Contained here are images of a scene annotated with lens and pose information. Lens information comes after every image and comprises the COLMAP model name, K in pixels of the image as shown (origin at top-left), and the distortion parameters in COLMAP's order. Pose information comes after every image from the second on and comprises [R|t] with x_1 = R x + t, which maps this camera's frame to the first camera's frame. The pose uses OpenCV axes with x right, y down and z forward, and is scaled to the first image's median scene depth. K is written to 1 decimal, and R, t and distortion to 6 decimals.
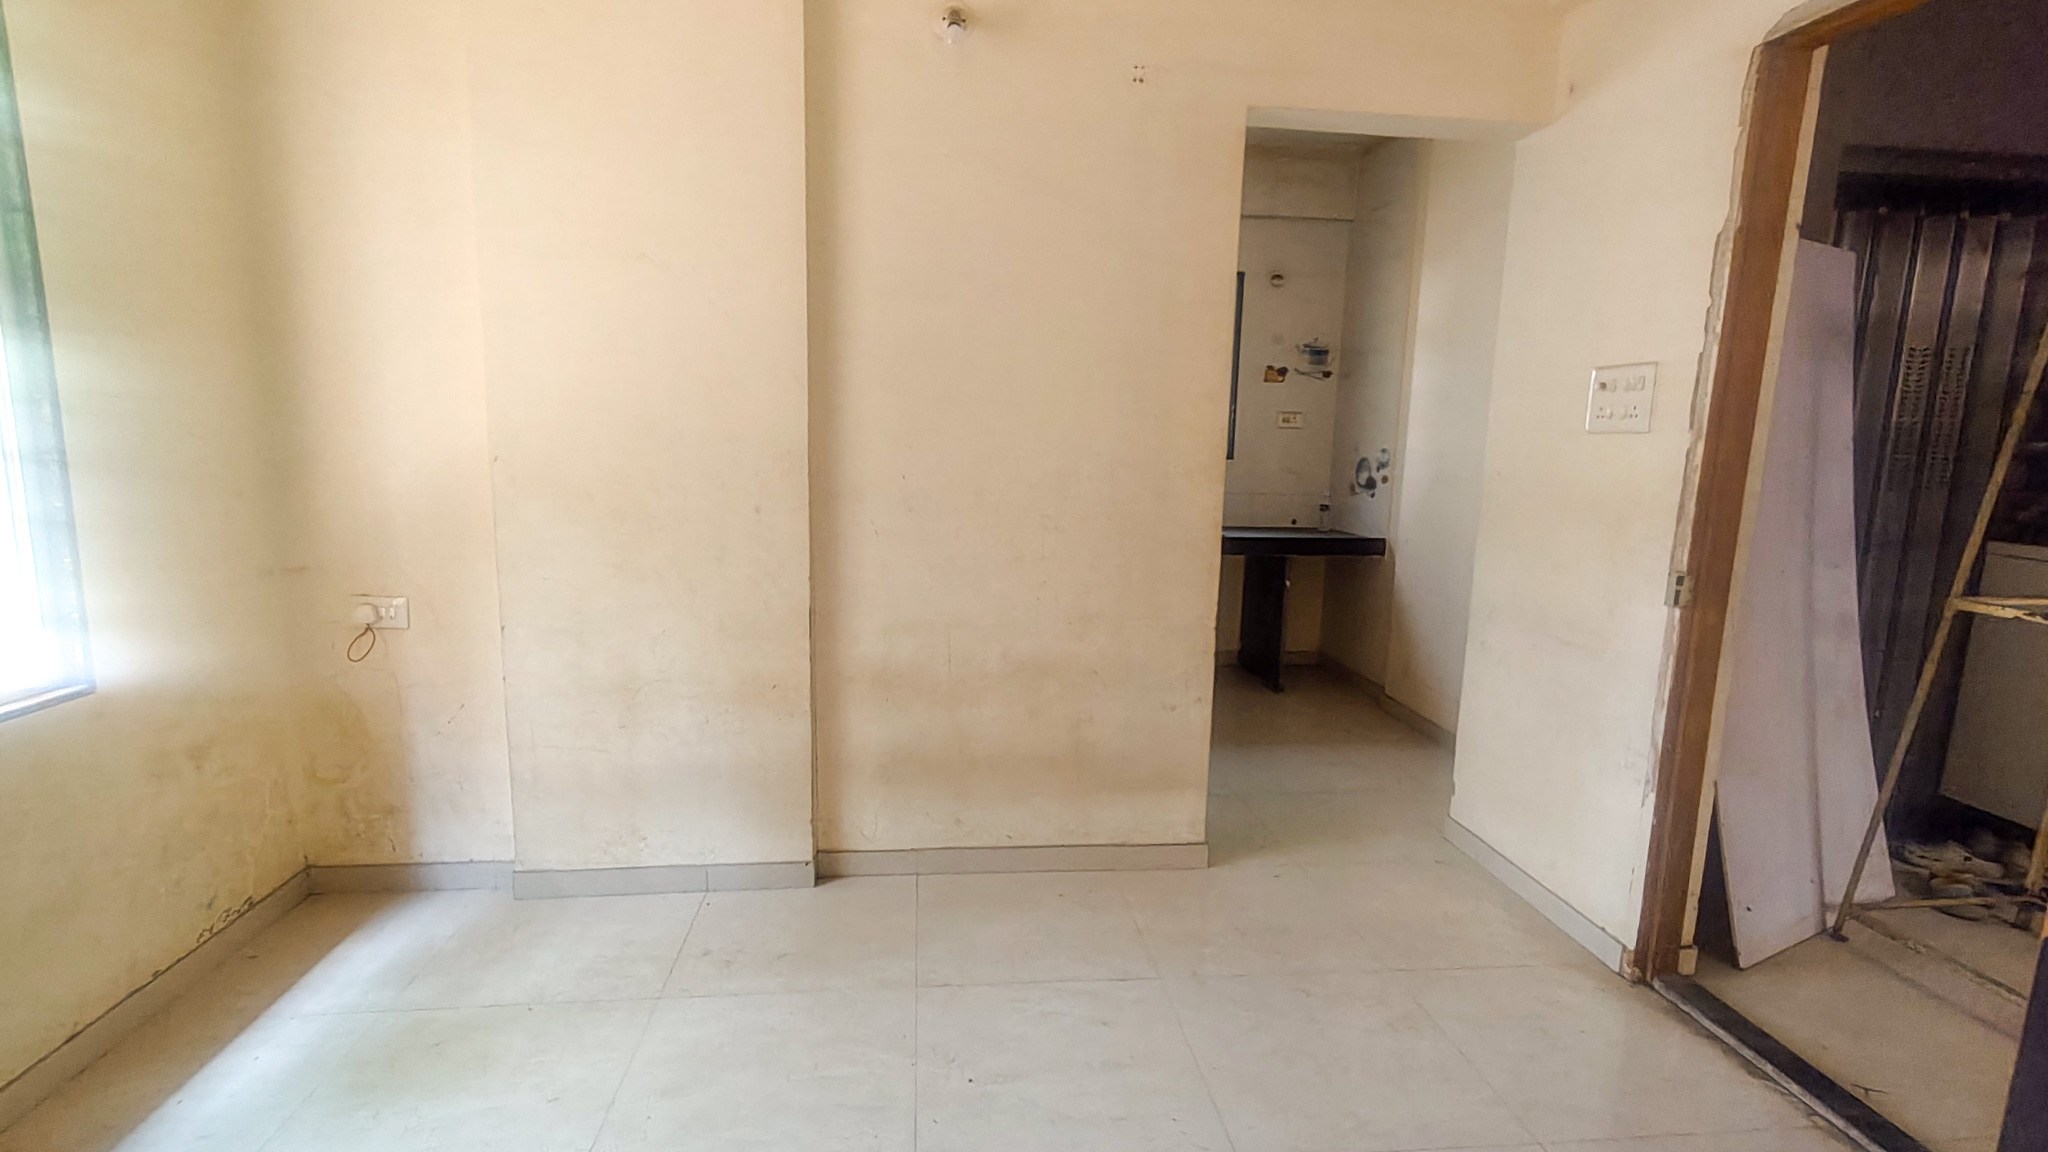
lens RADIAL K [[964.4, 0, 1014.3], [0, 964.4, 583.4], [0, 0, 1]] dist [0.006161, -0.000857]
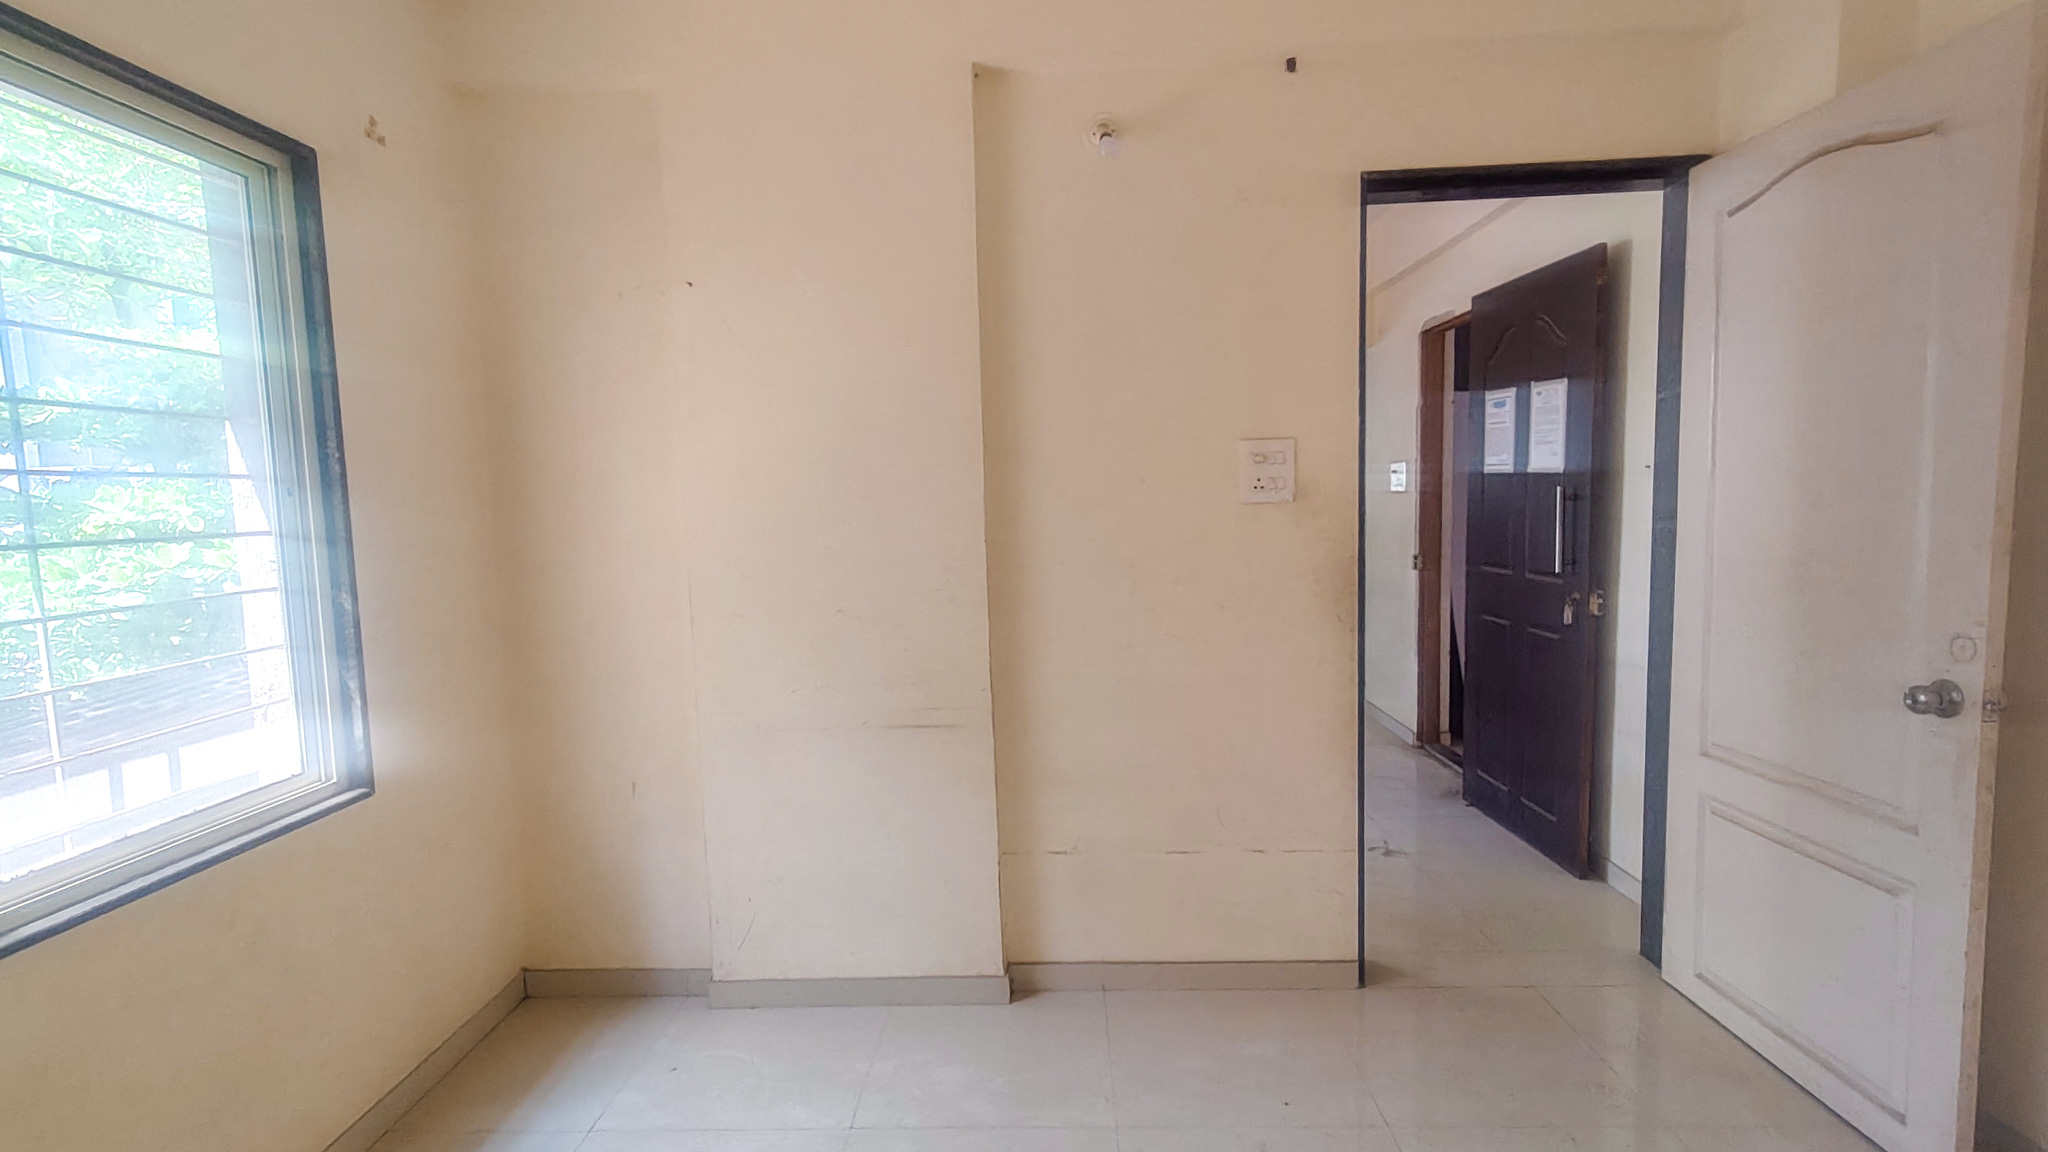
lens RADIAL K [[964.4, 0, 1014.3], [0, 964.4, 583.4], [0, 0, 1]] dist [0.006161, -0.000857]
pose [[0.987768, -0.036521, -0.151594, 0.047747], [0.025785, 0.997058, -0.072189, 0.089737], [0.153784, 0.067397, 0.985803, -0.628060]]
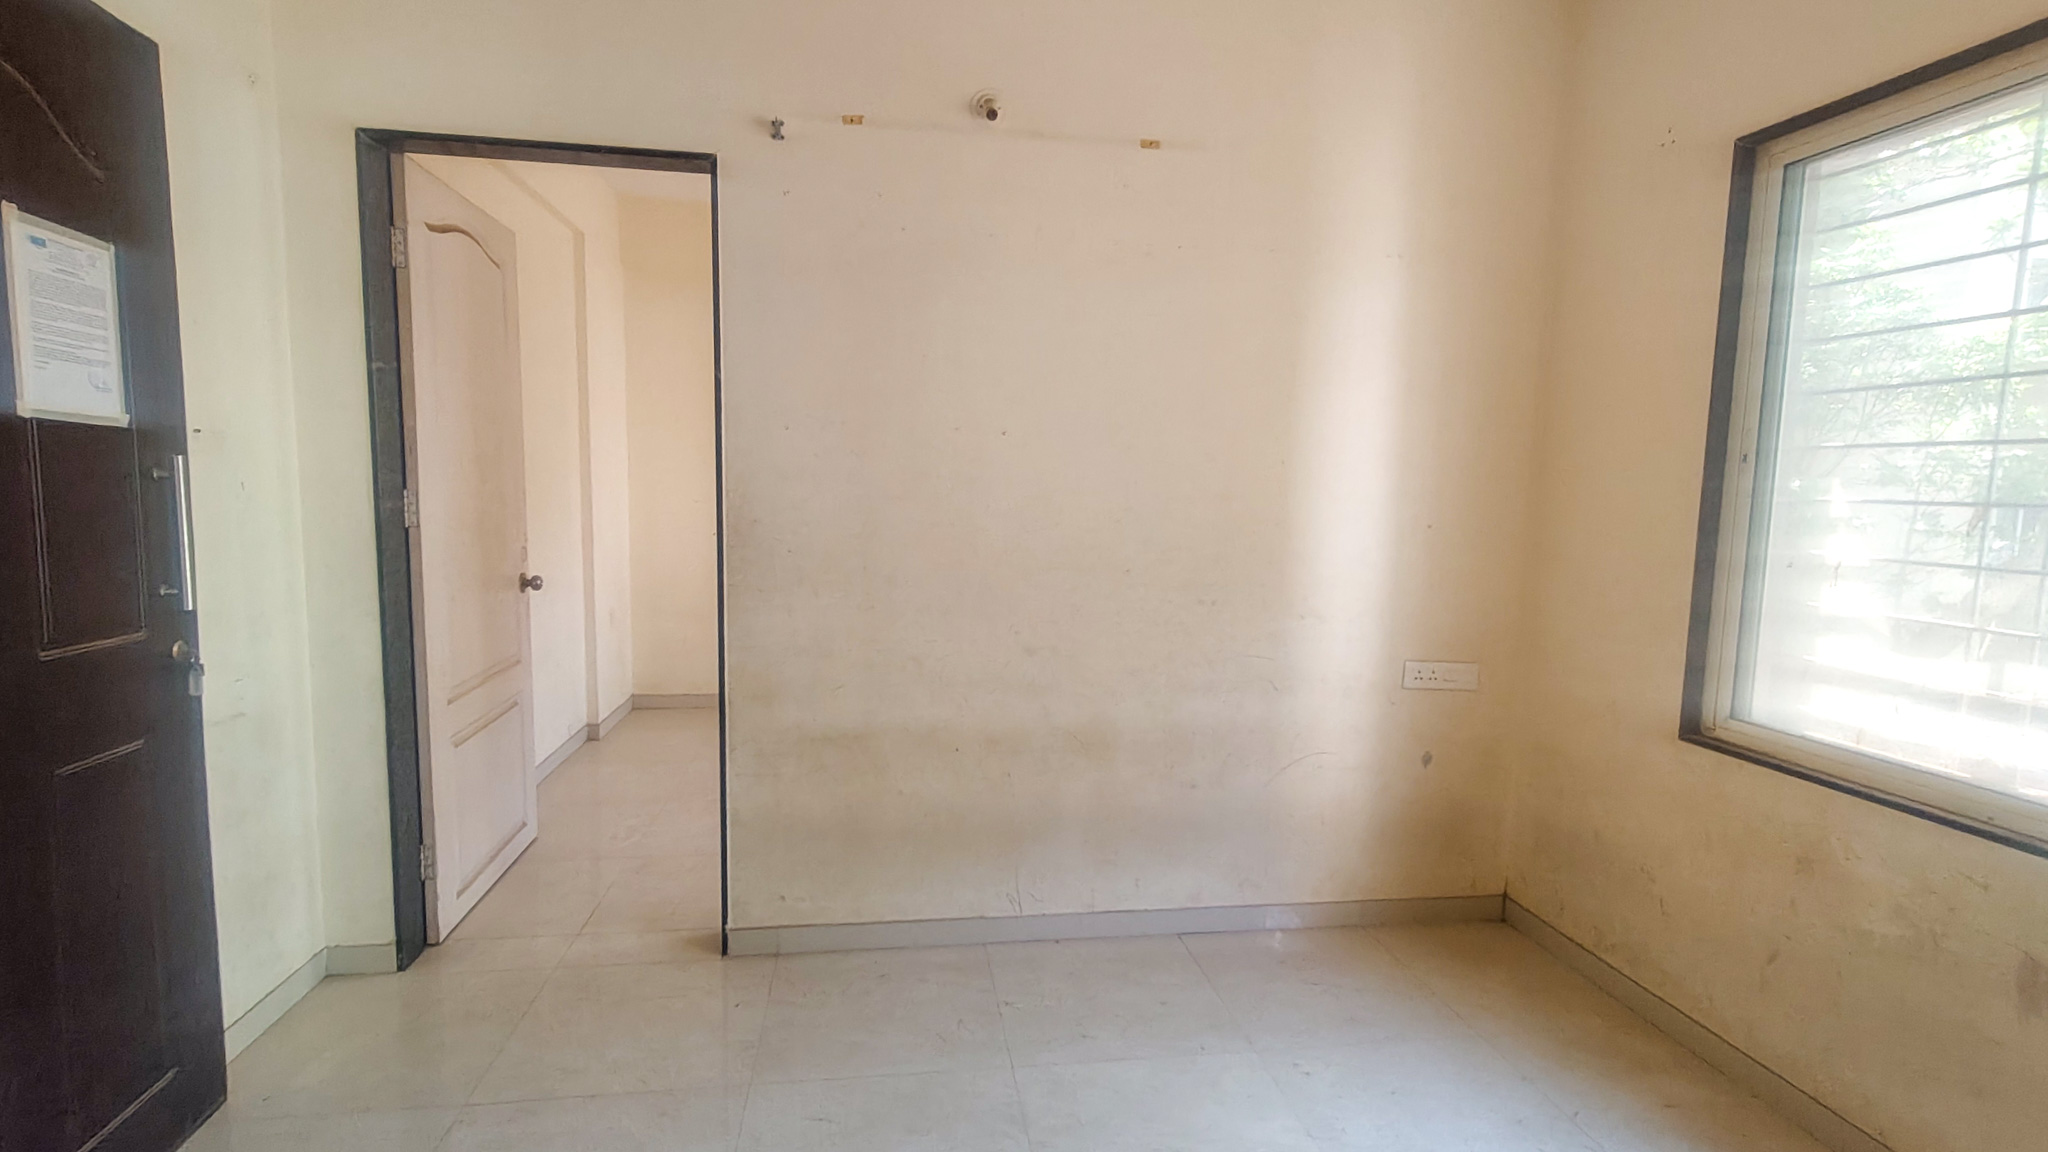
lens RADIAL K [[955.0, 0, 1025.4], [0, 955.0, 582.0], [0, 0, 1]] dist [0.000024, -0.000072]
pose [[-0.998031, -0.039017, -0.049106, 0.013564], [-0.050469, 0.964444, 0.259425, -0.085862], [0.037238, 0.261393, -0.964514, 0.497918]]
